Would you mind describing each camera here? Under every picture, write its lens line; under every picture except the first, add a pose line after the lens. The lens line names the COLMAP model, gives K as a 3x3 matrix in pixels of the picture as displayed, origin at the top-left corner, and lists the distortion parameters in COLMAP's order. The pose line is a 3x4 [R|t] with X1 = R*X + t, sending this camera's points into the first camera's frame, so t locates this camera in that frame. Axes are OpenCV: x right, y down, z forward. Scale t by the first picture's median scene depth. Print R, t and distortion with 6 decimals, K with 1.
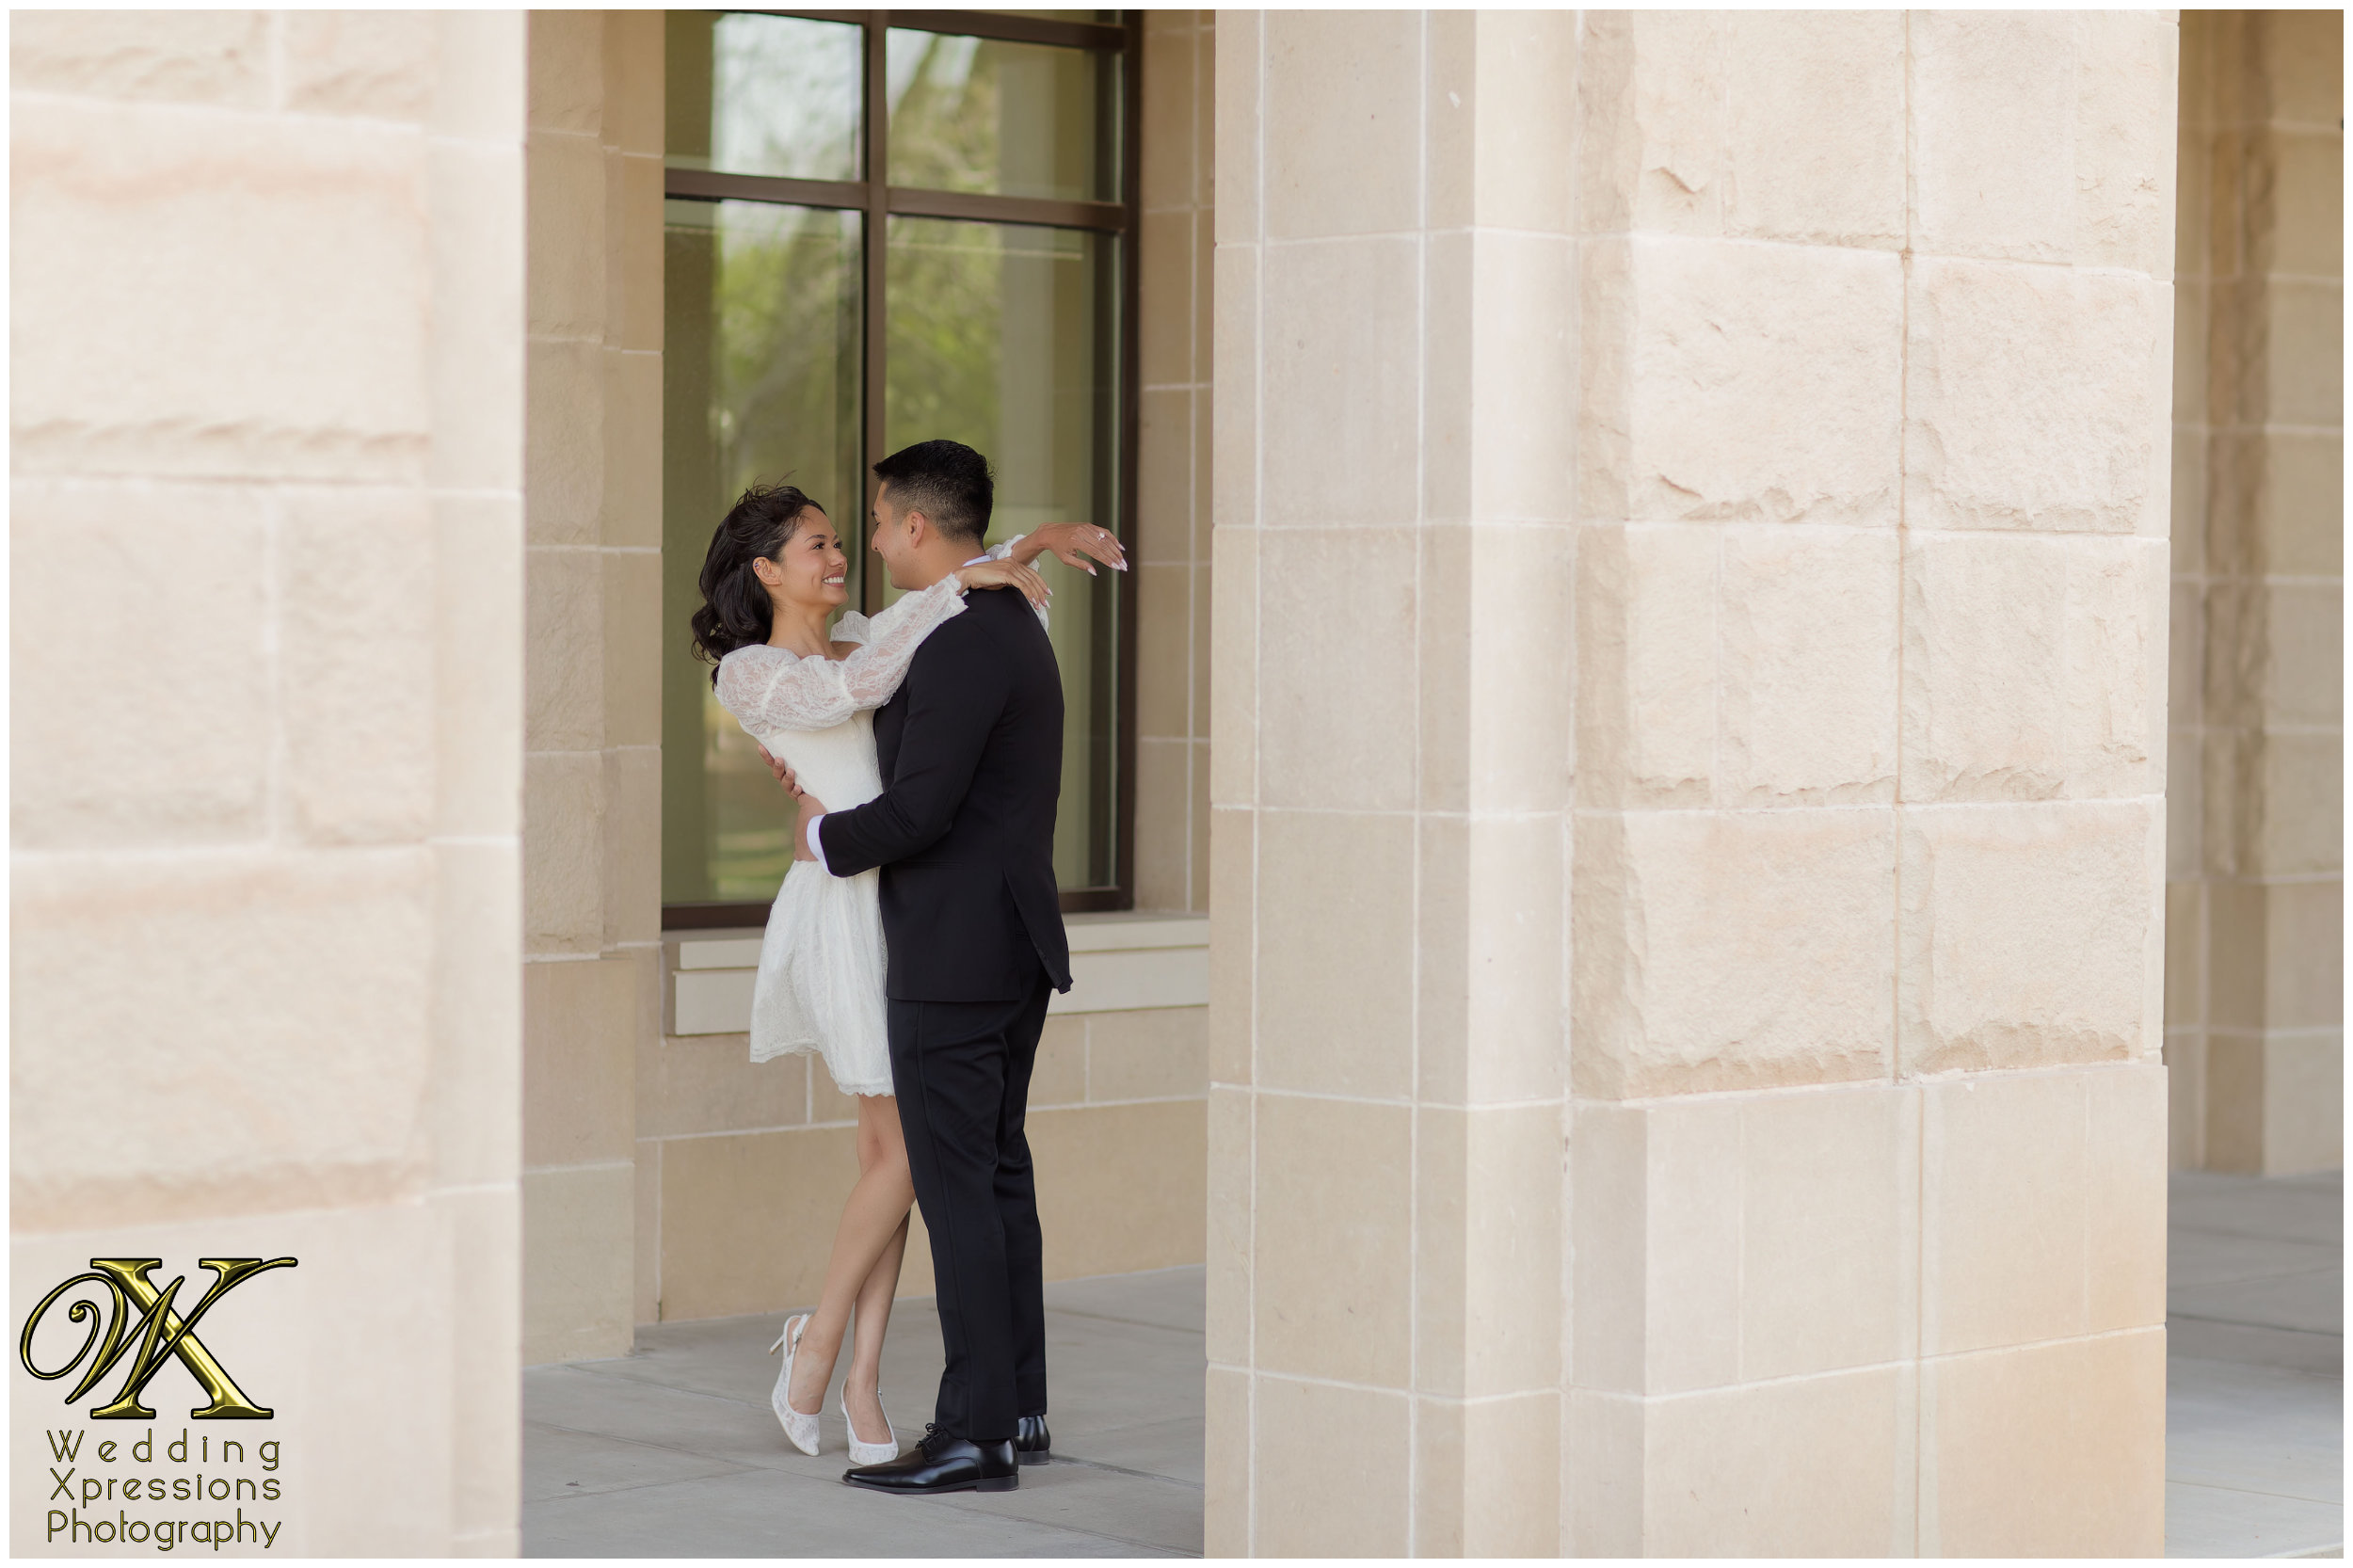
lens RADIAL K [[5569.2, 0, 1176.5], [0, 5569.2, 784.0], [0, 0, 1]] dist [0.119099, -0.320037]
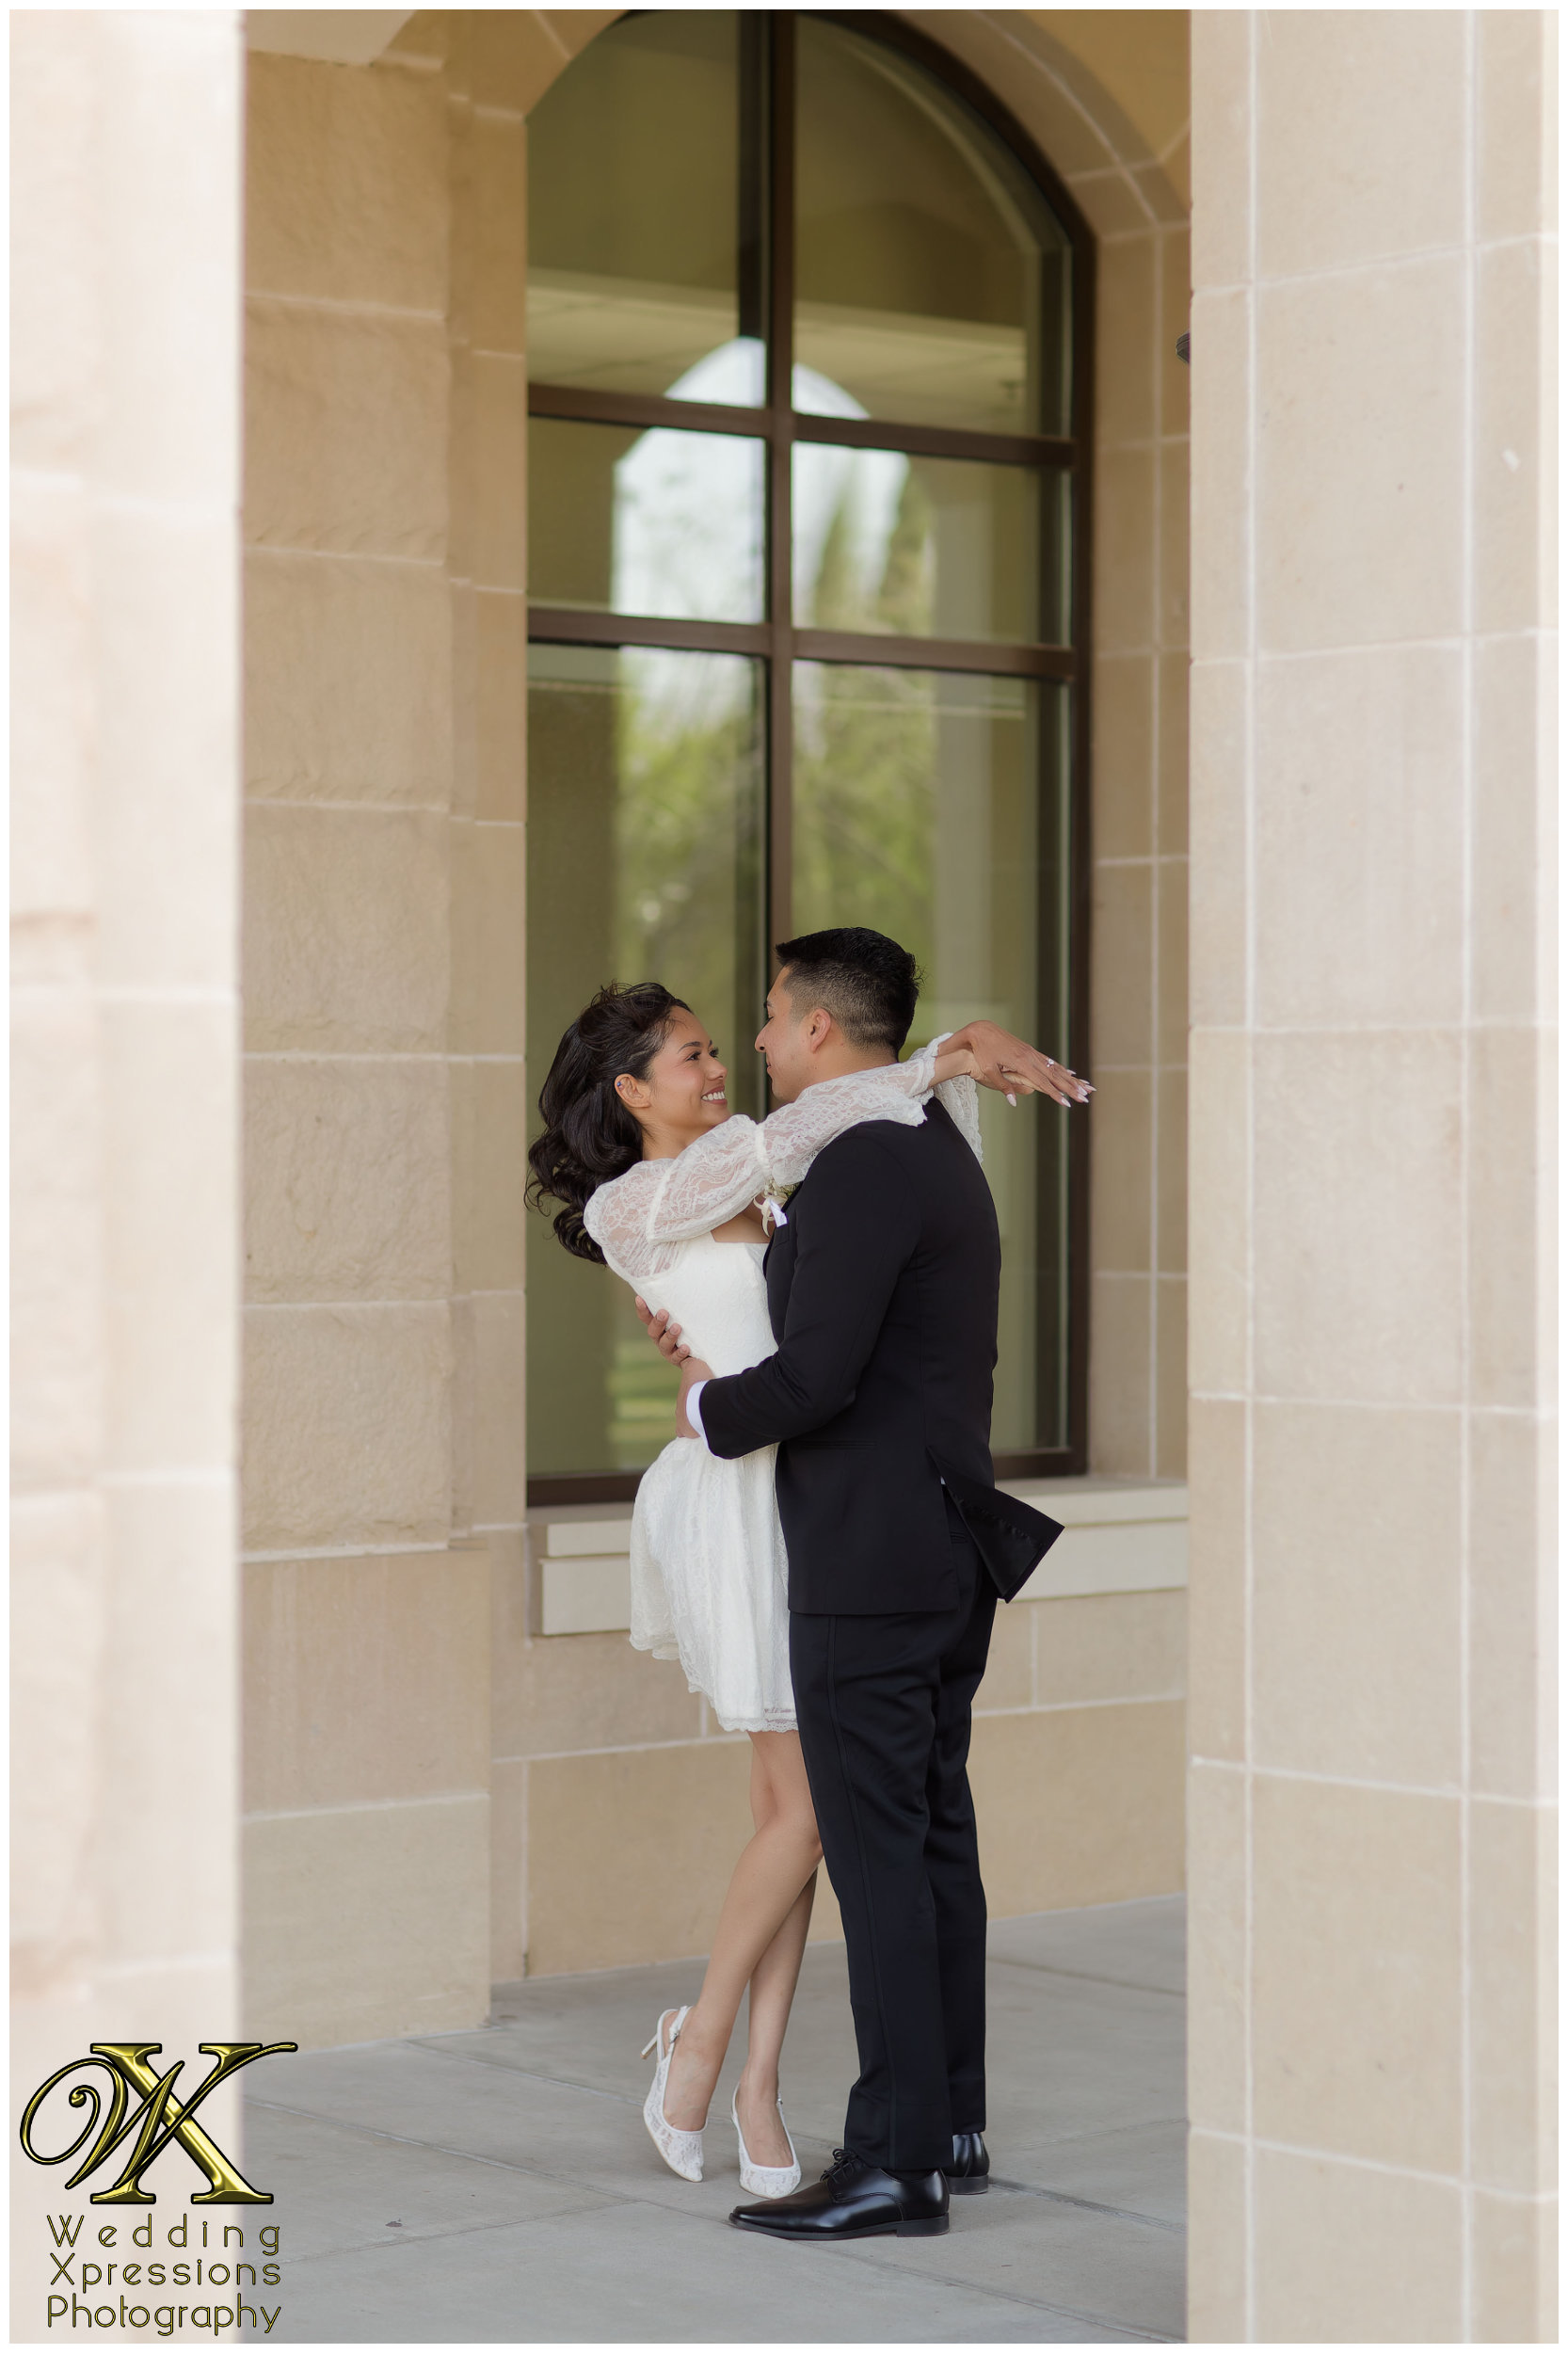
lens RADIAL K [[5569.2, 0, 784.0], [0, 5569.2, 1176.5], [0, 0, 1]] dist [0.119099, -0.320037]
pose [[0.998075, -0.005457, -0.061774, -0.001604], [0.004341, 0.999825, -0.018180, -0.010162], [0.061862, 0.017876, 0.997925, 0.192649]]
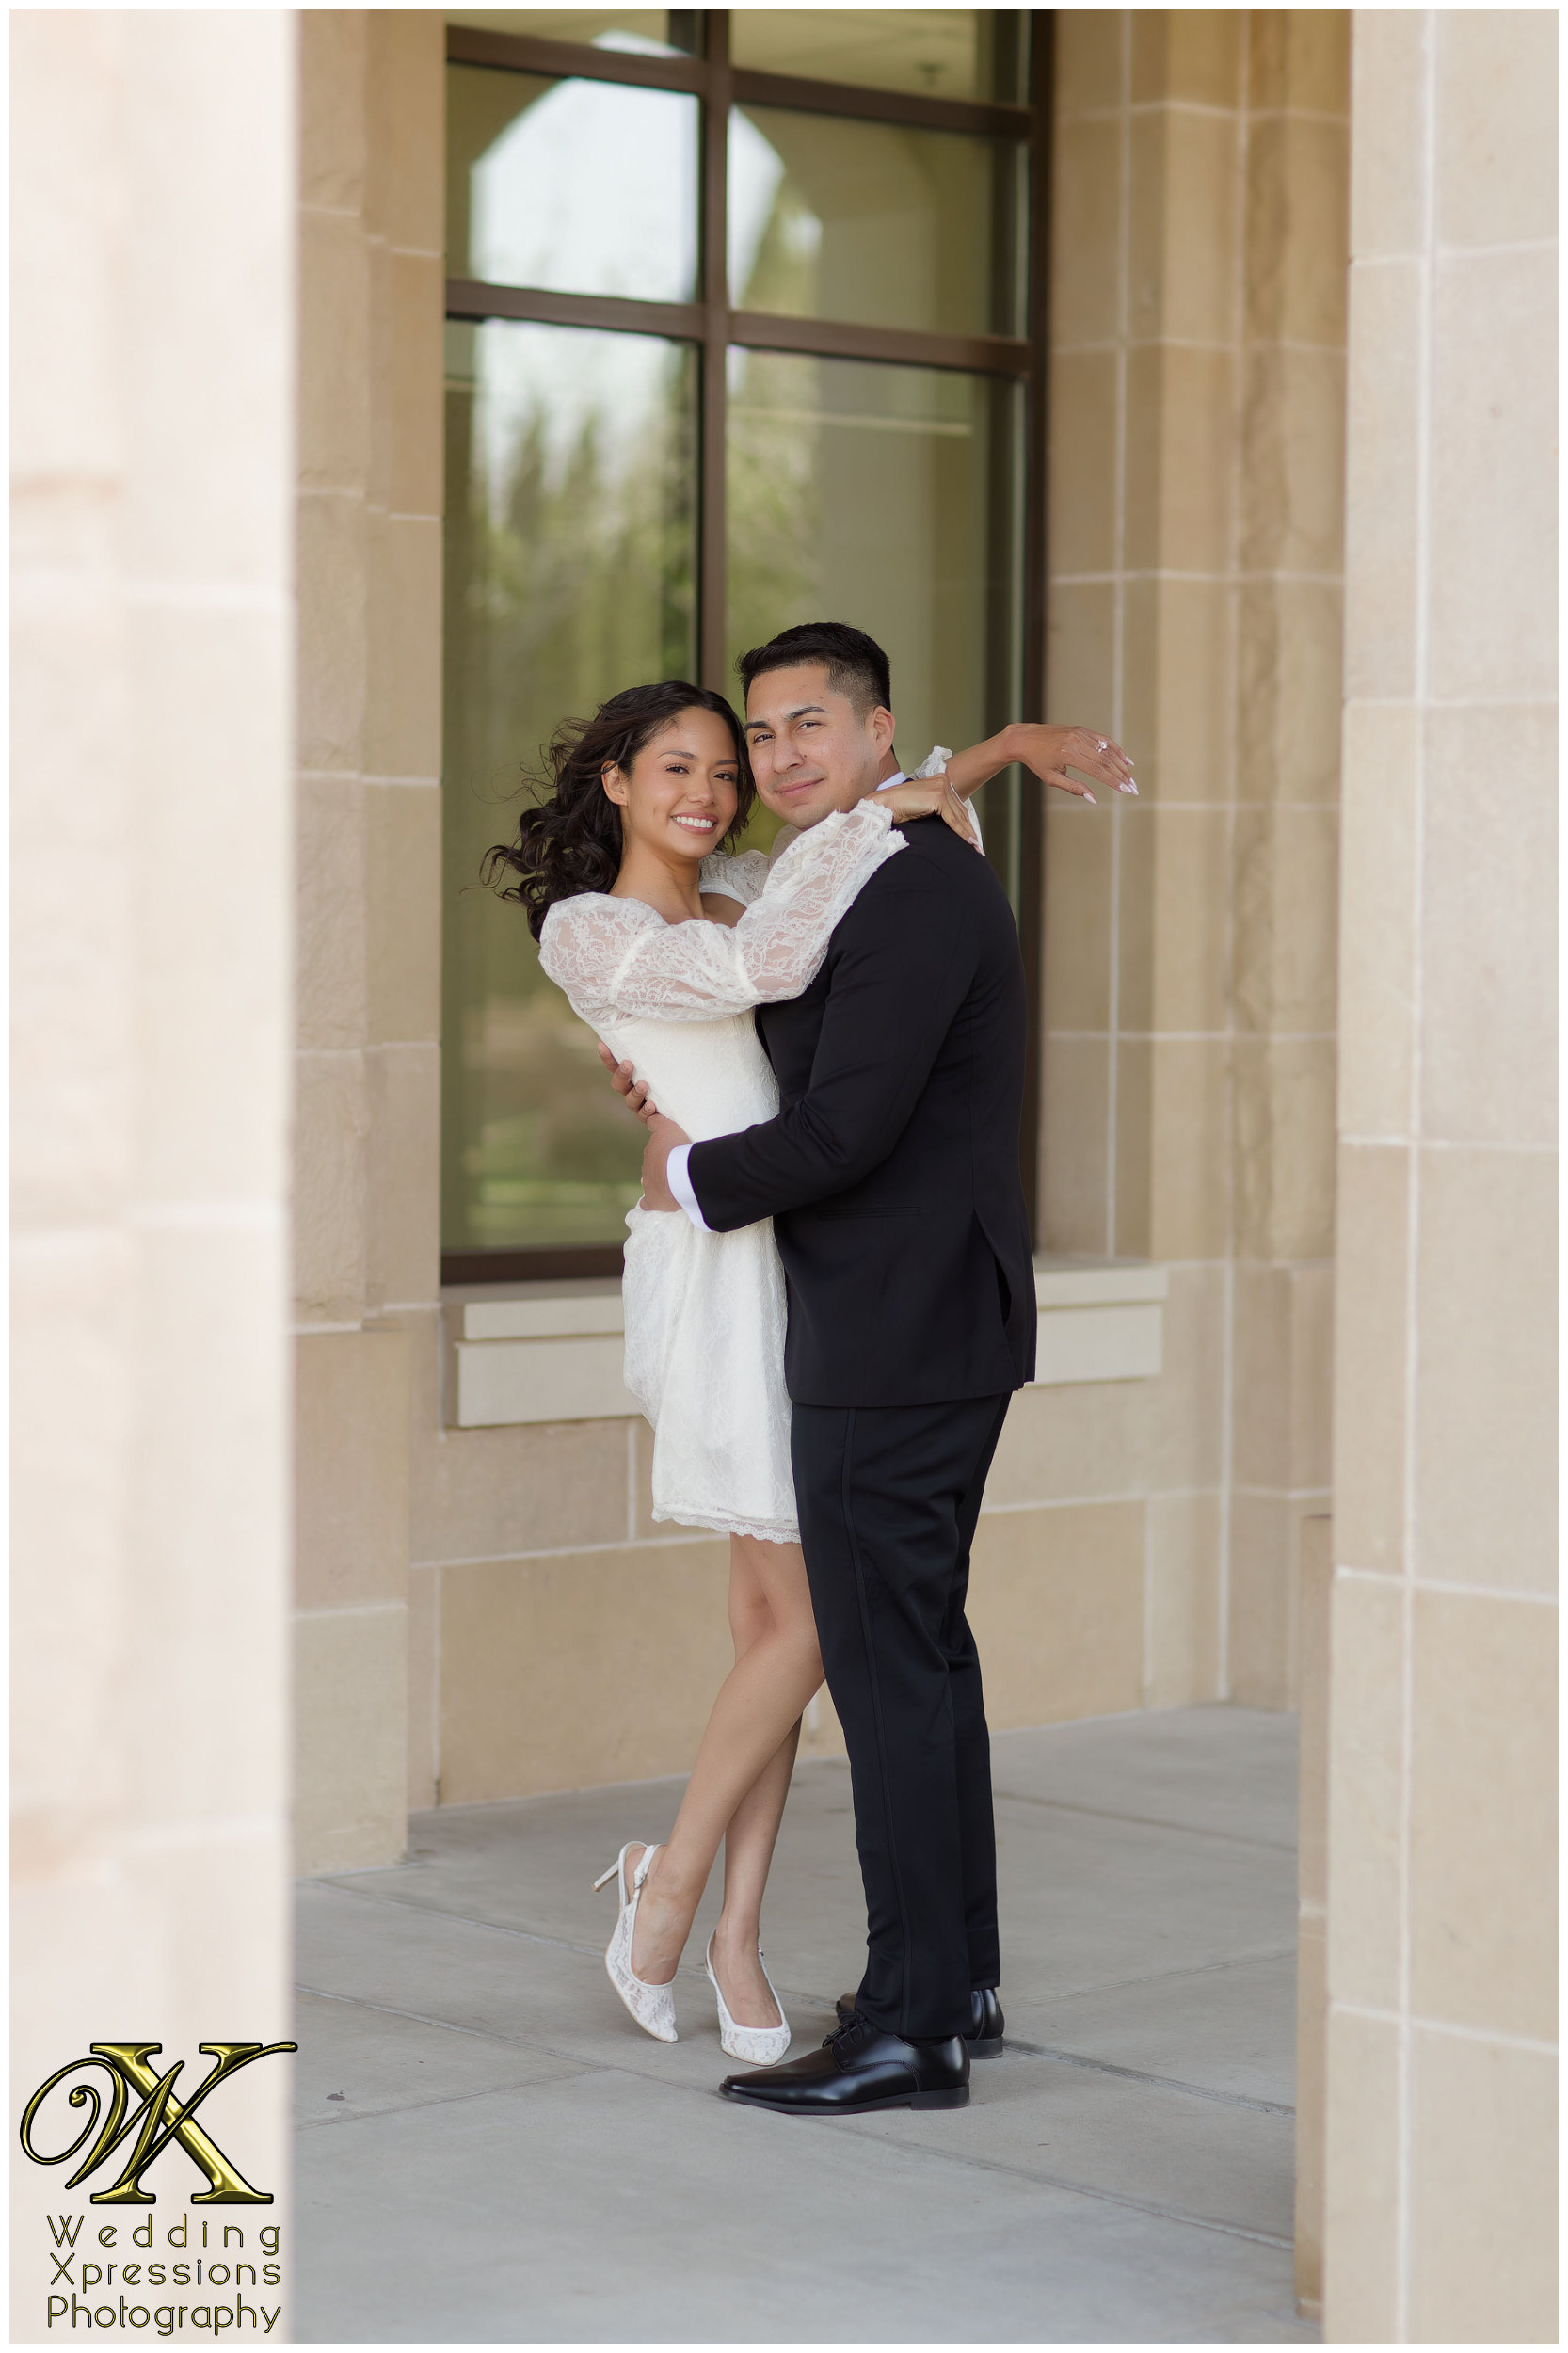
lens RADIAL K [[5569.2, 0, 784.0], [0, 5569.2, 1176.5], [0, 0, 1]] dist [0.119099, -0.320037]
pose [[0.999837, 0.001172, -0.018014, -0.038268], [-0.000855, 0.999845, 0.017610, -0.002476], [0.018032, -0.017591, 0.999683, 0.293798]]
